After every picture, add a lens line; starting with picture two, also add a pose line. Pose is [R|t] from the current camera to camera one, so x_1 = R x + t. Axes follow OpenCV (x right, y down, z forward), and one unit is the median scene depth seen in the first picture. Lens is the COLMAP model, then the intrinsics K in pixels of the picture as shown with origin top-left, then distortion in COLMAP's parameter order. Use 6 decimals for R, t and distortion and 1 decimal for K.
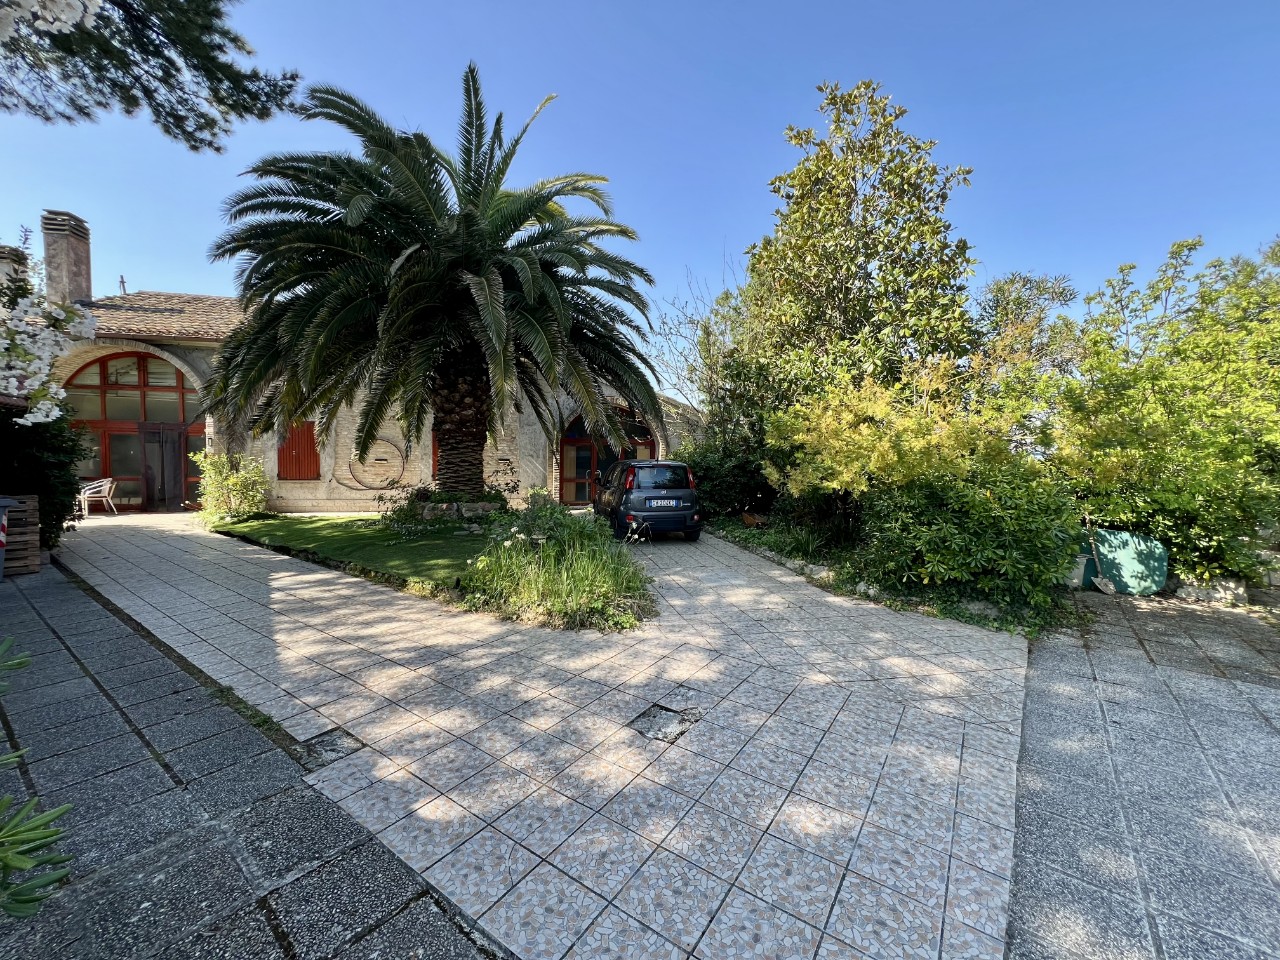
lens RADIAL K [[513.1, 0, 638.7], [0, 513.1, 475.6], [0, 0, 1]] dist [-0.004637, 0.000517]
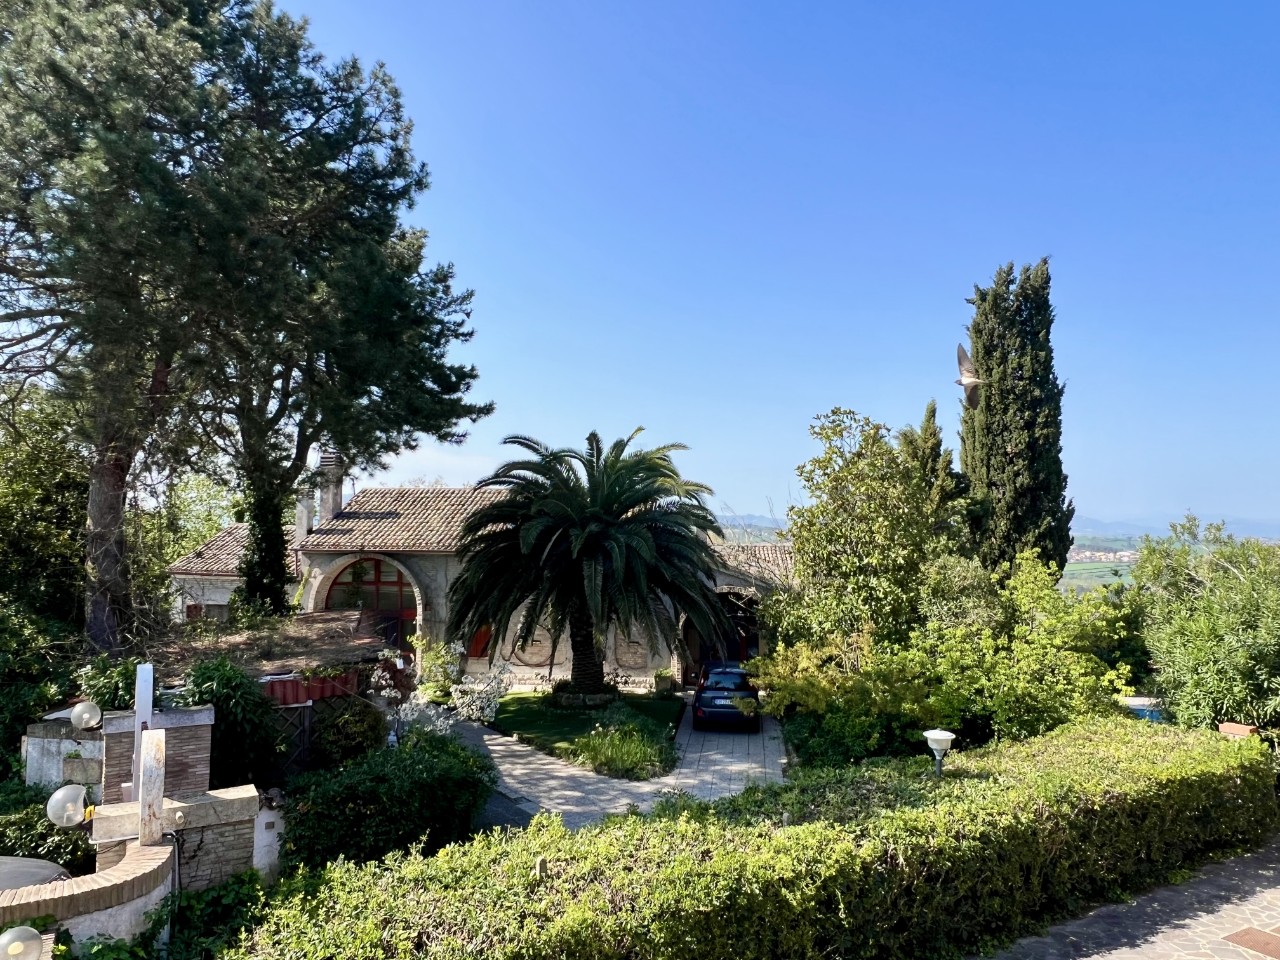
lens RADIAL K [[859.5, 0, 634.9], [0, 859.5, 480.2], [0, 0, 1]] dist [-0.005770, 0.005957]
pose [[0.940242, -0.026355, -0.339487, 0.837038], [-0.012379, 0.993695, -0.111429, -0.374212], [0.340283, 0.108973, 0.933987, -1.721090]]
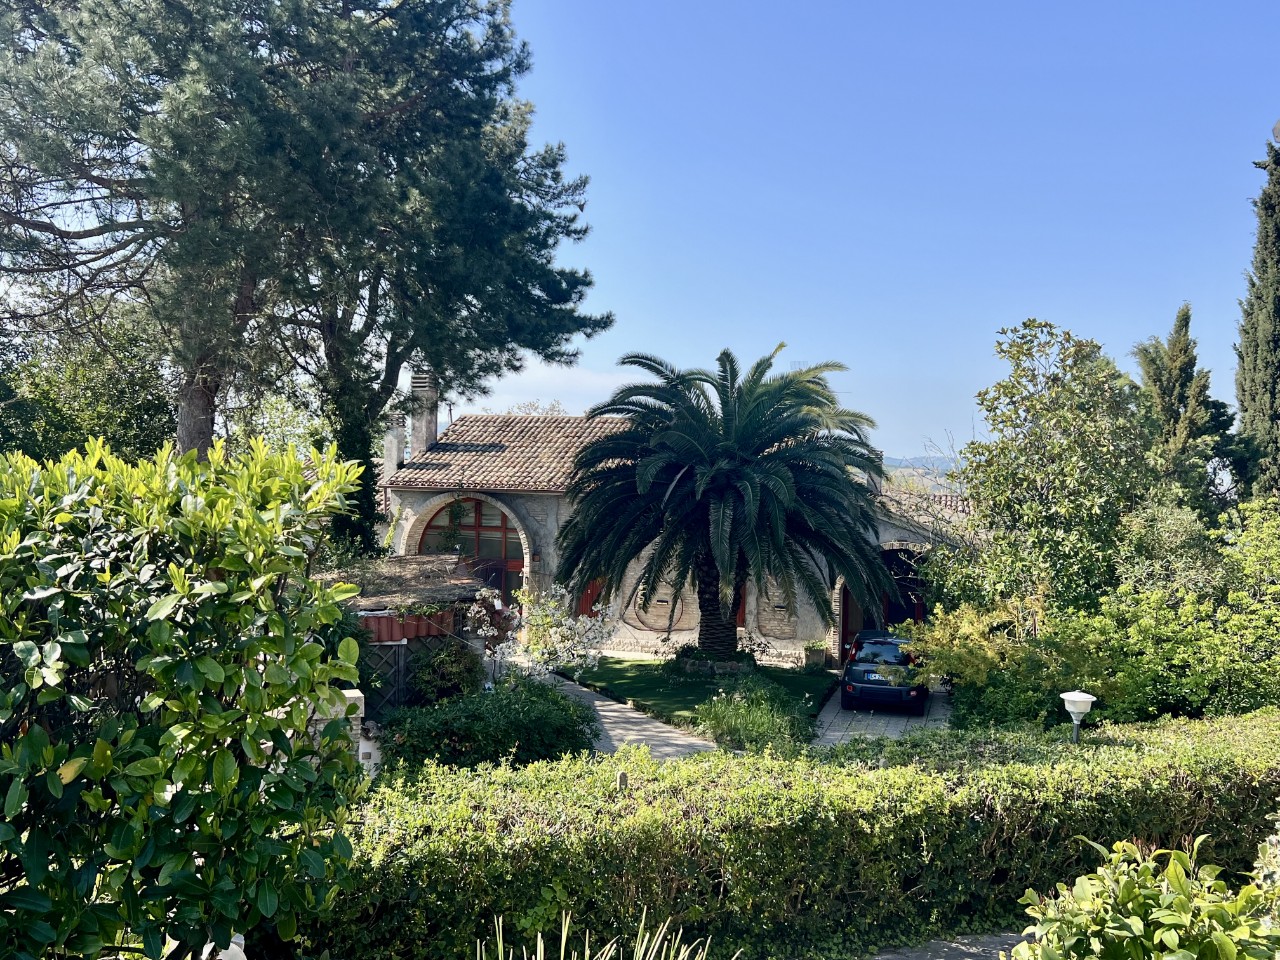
lens RADIAL K [[1168.6, 0, 638.9], [0, 1168.6, 486.6], [0, 0, 1]] dist [0.056963, -0.057598]
pose [[0.875192, 0.014429, -0.483561, 1.130204], [-0.038165, 0.998499, -0.039280, -0.331254], [0.482268, 0.052833, 0.874429, -2.084864]]
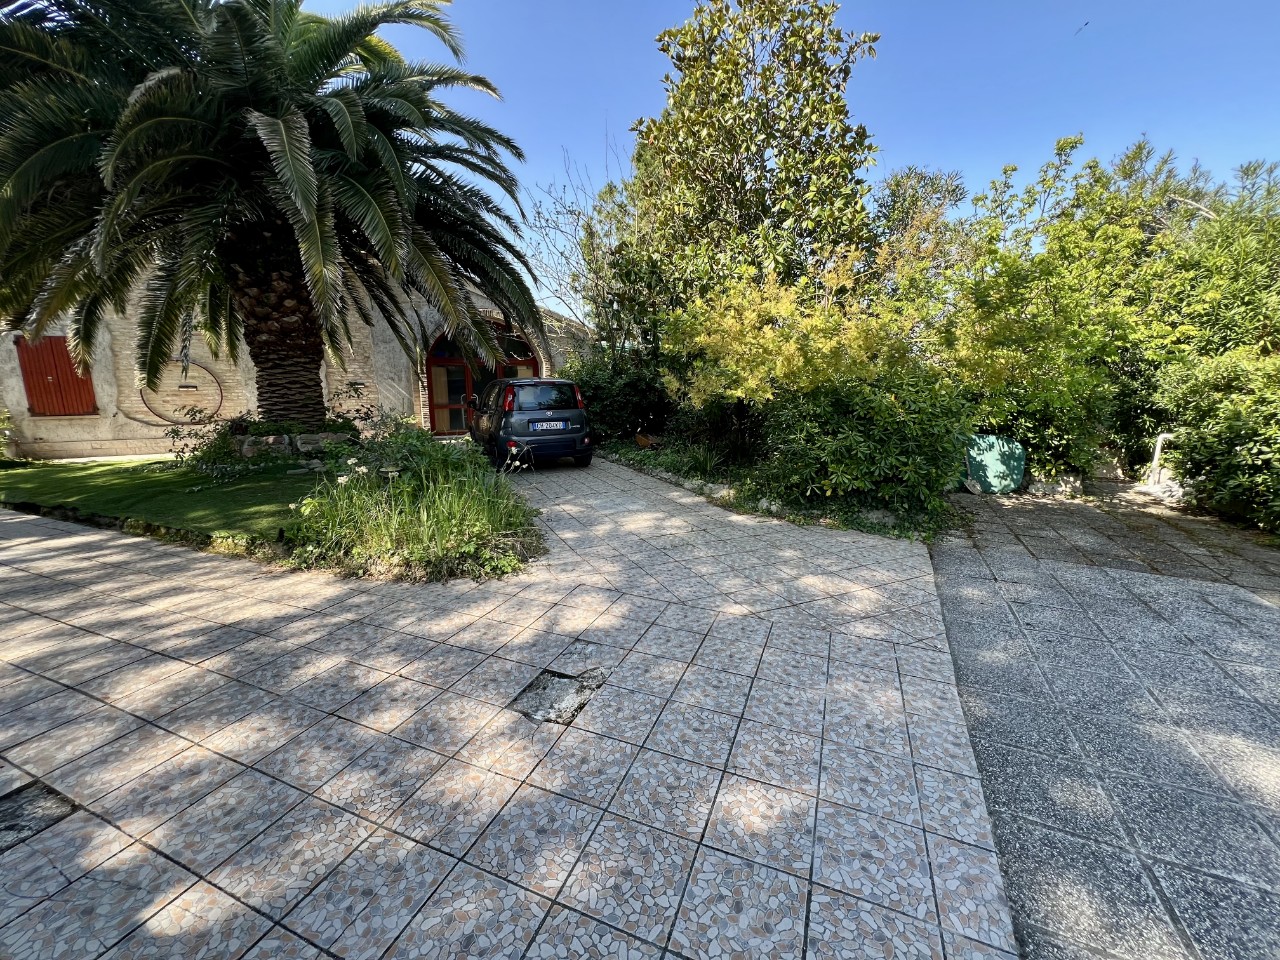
lens RADIAL K [[513.1, 0, 640.3], [0, 513.1, 479.0], [0, 0, 1]] dist [-0.004637, 0.000517]
pose [[0.975792, -0.058444, 0.210747, 0.013124], [0.026894, 0.988385, 0.149572, 0.022643], [-0.217041, -0.140283, 0.966030, 0.127577]]
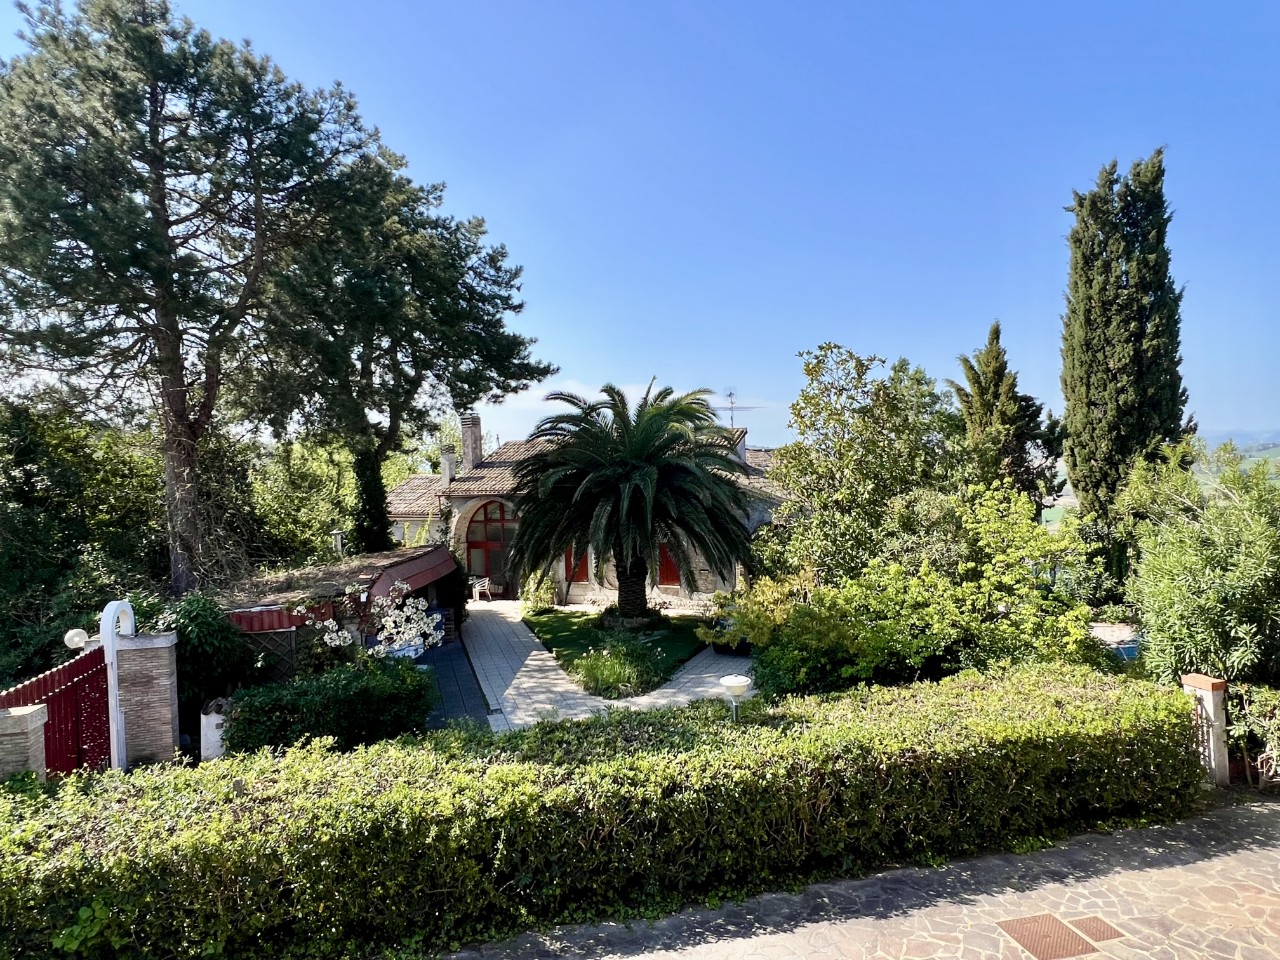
lens RADIAL K [[748.2, 0, 637.0], [0, 748.2, 477.3], [0, 0, 1]] dist [-0.002256, 0.001096]
pose [[0.791660, -0.032480, -0.610098, 1.548973], [0.014401, 0.999300, -0.034514, -0.418456], [0.610792, 0.018538, 0.791574, -1.168864]]
